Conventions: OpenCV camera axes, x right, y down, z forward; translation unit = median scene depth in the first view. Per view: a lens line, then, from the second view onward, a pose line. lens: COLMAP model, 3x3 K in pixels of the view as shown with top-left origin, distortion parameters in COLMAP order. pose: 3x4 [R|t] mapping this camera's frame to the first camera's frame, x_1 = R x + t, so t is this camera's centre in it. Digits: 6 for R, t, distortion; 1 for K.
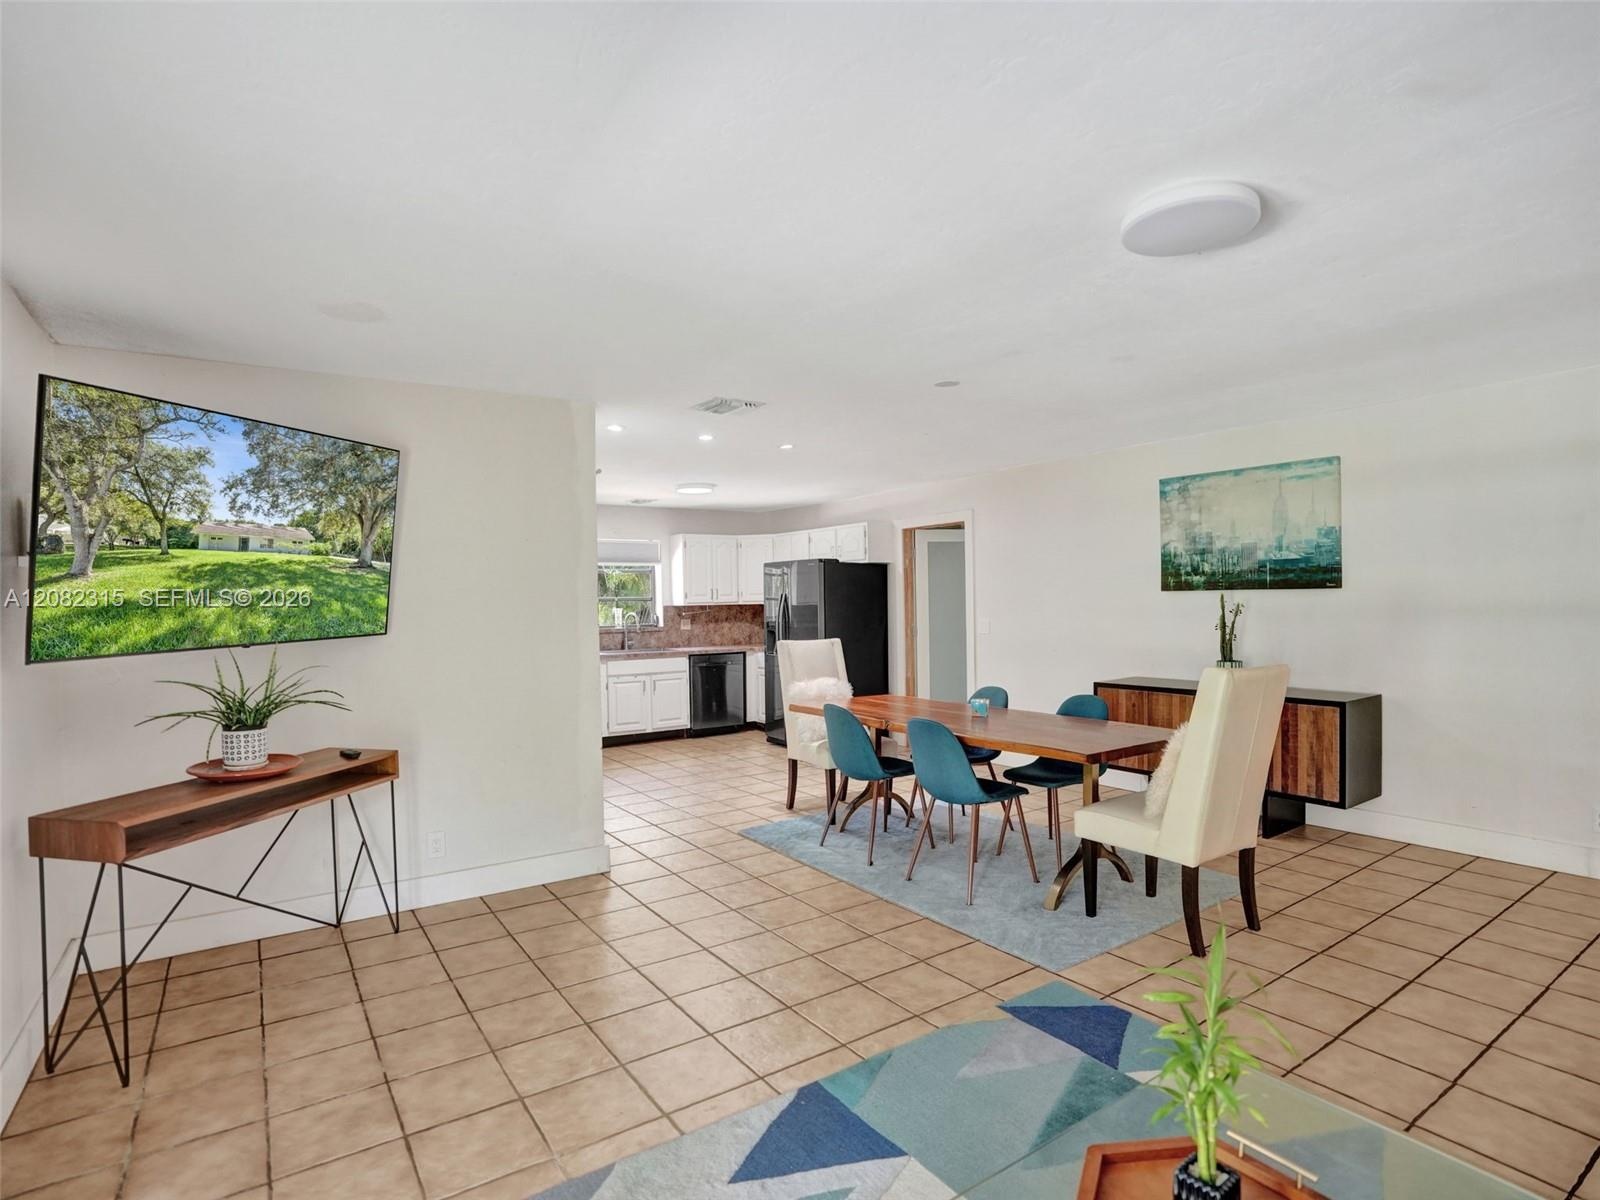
lens RADIAL K [[799.7, 0, 800.0], [0, 799.7, 600.0], [0, 0, 1]] dist [0.000403, 0.000742]
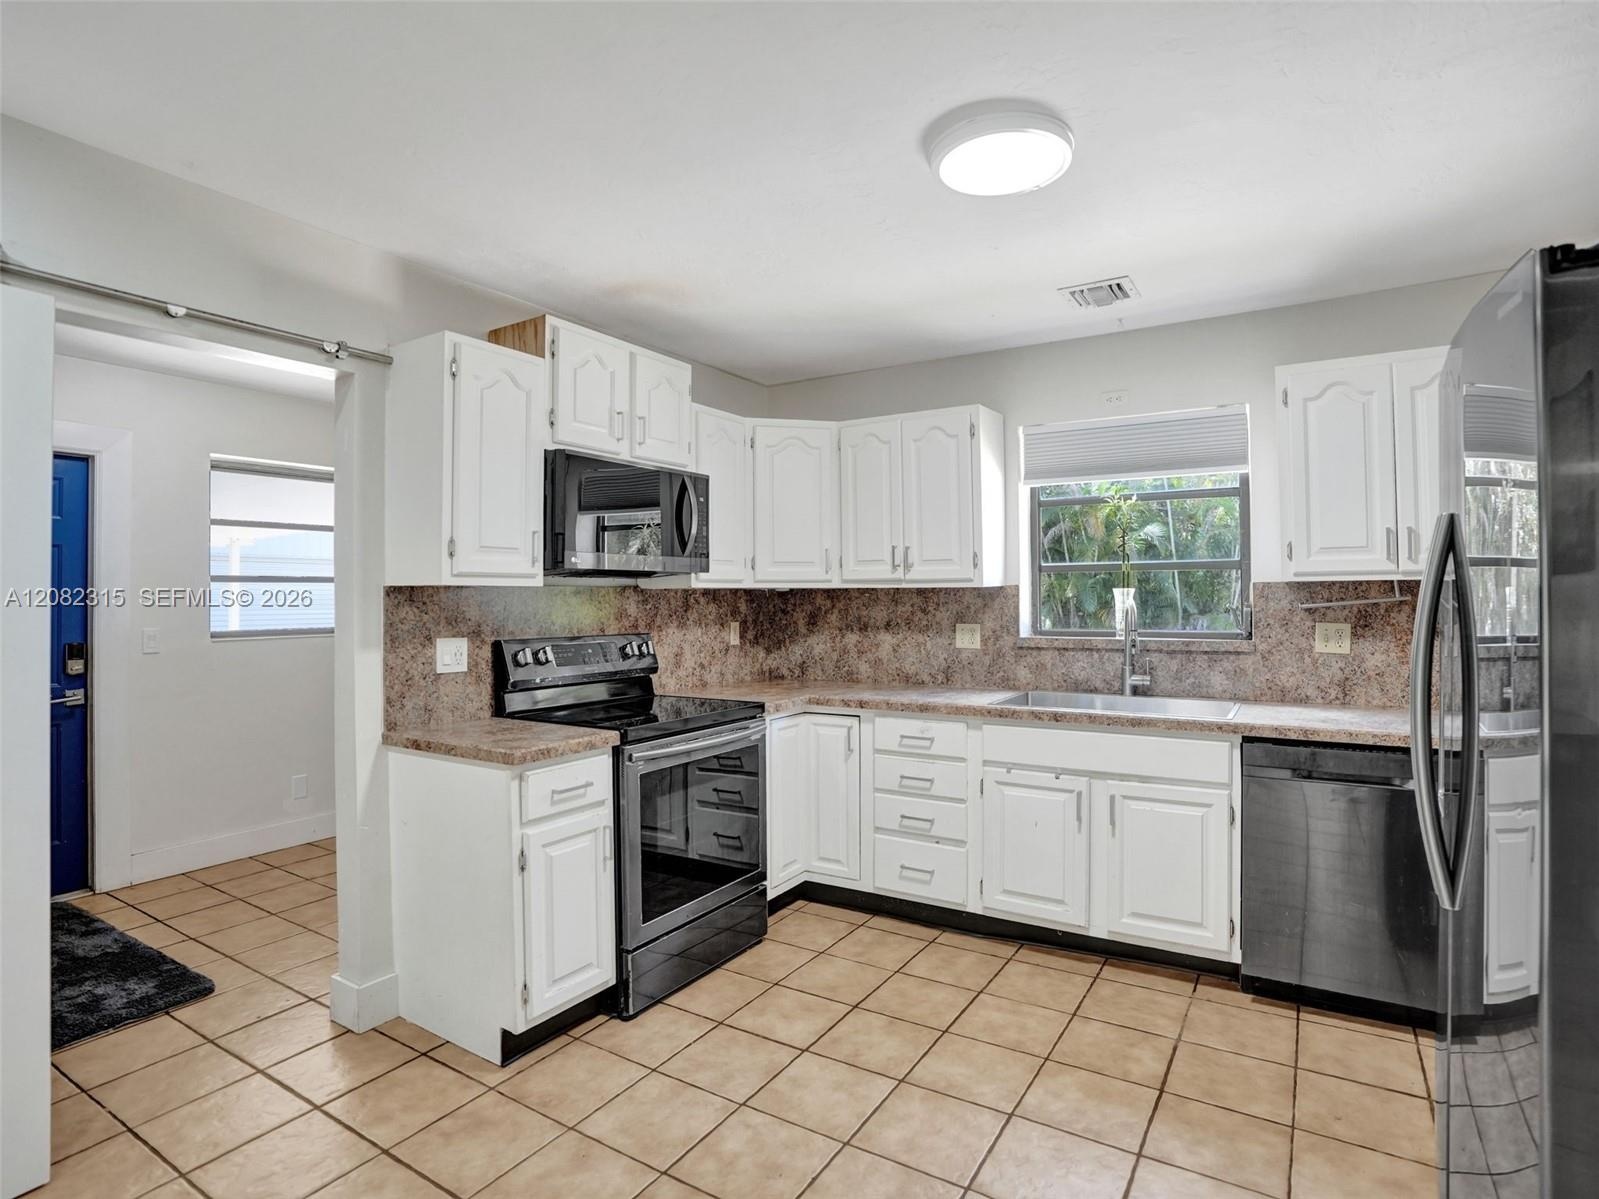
lens RADIAL K [[847.7, 0, 827.6], [0, 847.7, 577.6], [0, 0, 1]] dist [-0.030532, 0.000990]
pose [[0.411781, -0.005616, -0.911266, 0.152629], [-0.001552, 0.999975, -0.006864, 0.012918], [0.911282, 0.004240, 0.411762, 1.107606]]
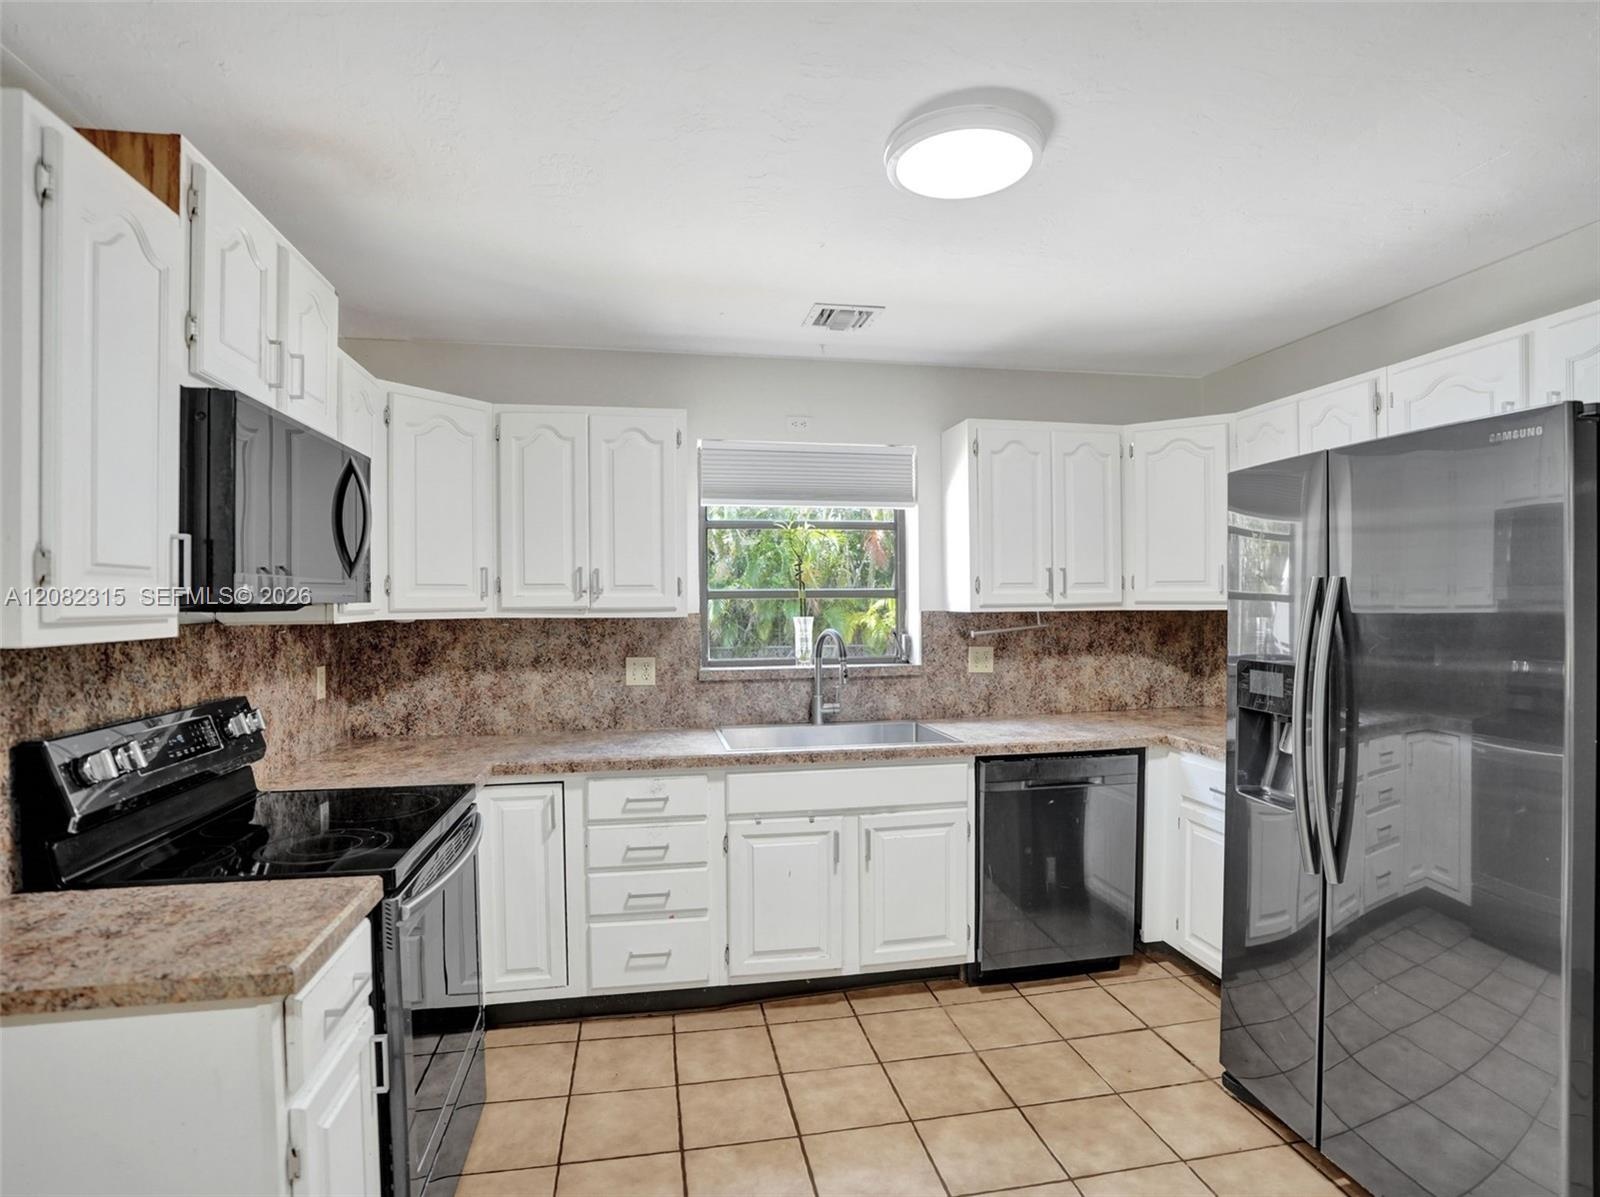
lens RADIAL K [[826.2, 0, 800.0], [0, 826.2, 598.5], [0, 0, 1]] dist [-0.055153, 0.001049]
pose [[0.911722, 0.011558, -0.410646, -0.097948], [-0.009980, 0.999932, 0.005985, -0.001682], [0.410687, -0.001359, 0.911775, 1.000829]]
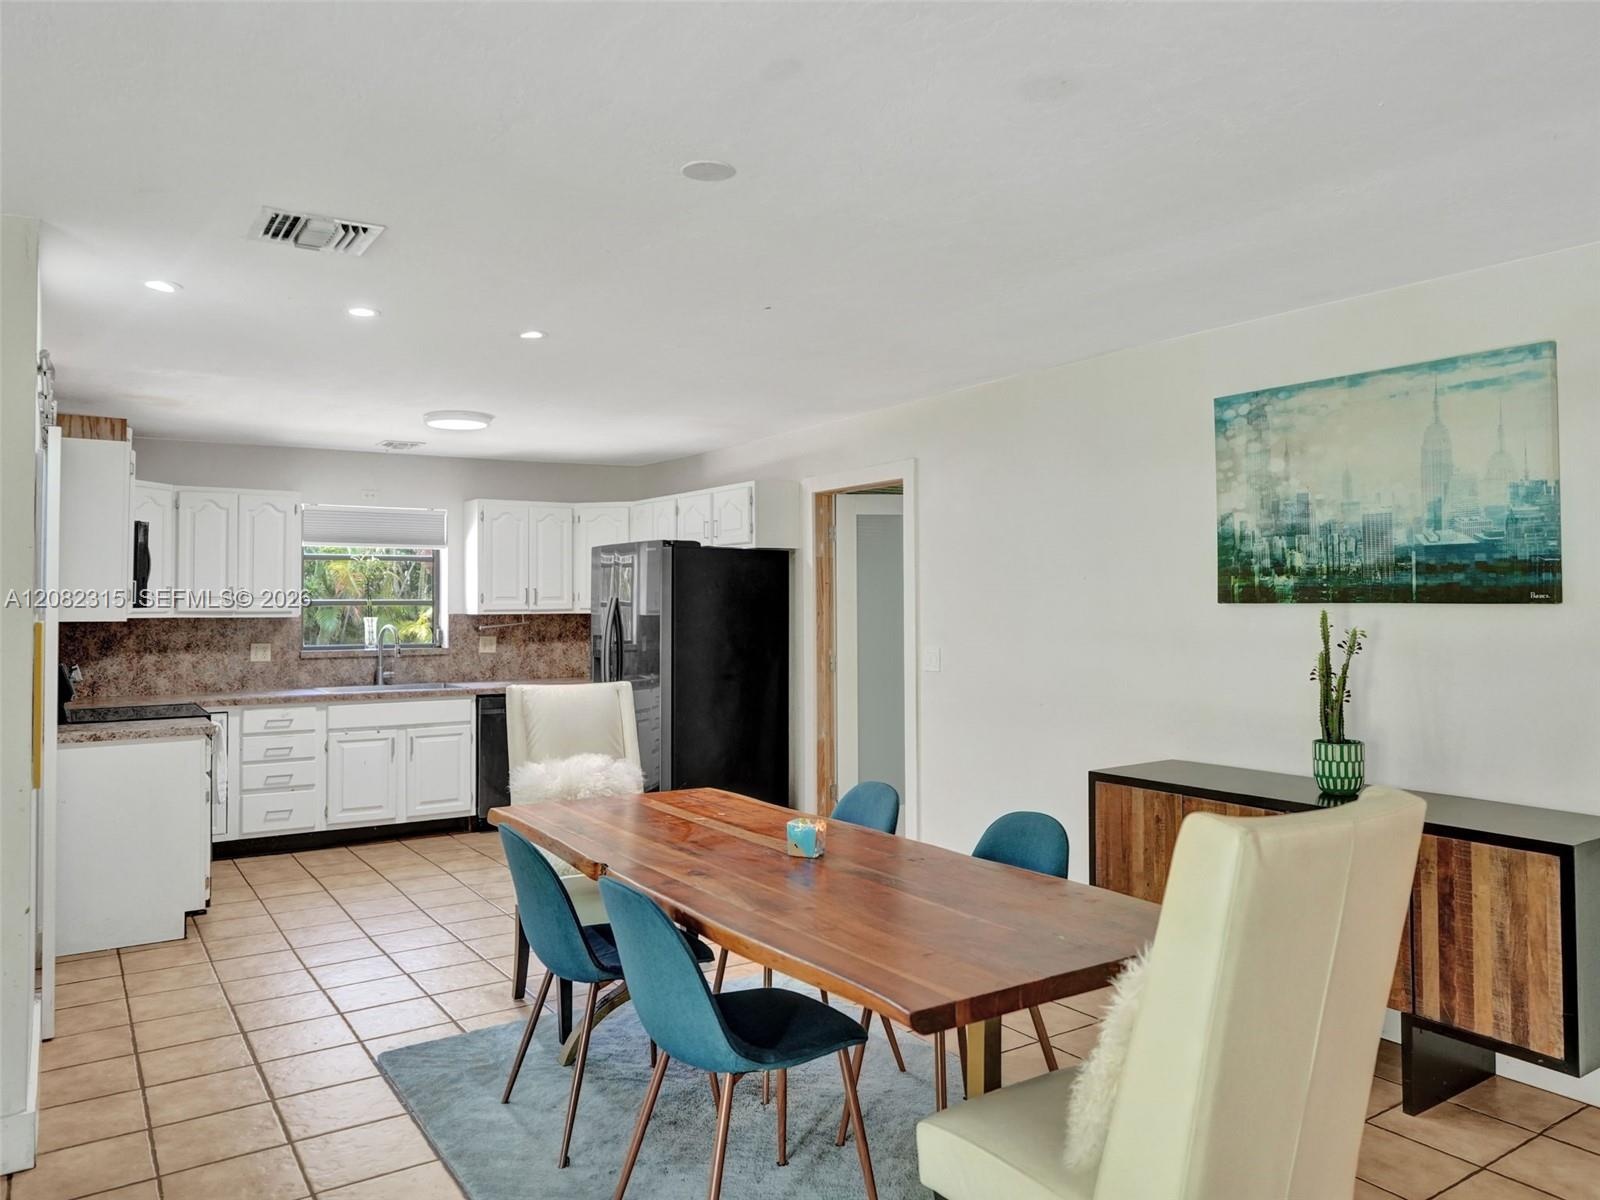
lens RADIAL K [[1100.2, 0, 761.0], [0, 1100.2, 563.4], [0, 0, 1]] dist [-0.007491, 0.027171]
pose [[0.999079, 0.011777, -0.041256, 0.176507], [-0.013300, 0.999233, -0.036835, -0.006759], [0.040790, 0.037350, 0.998469, 0.249417]]
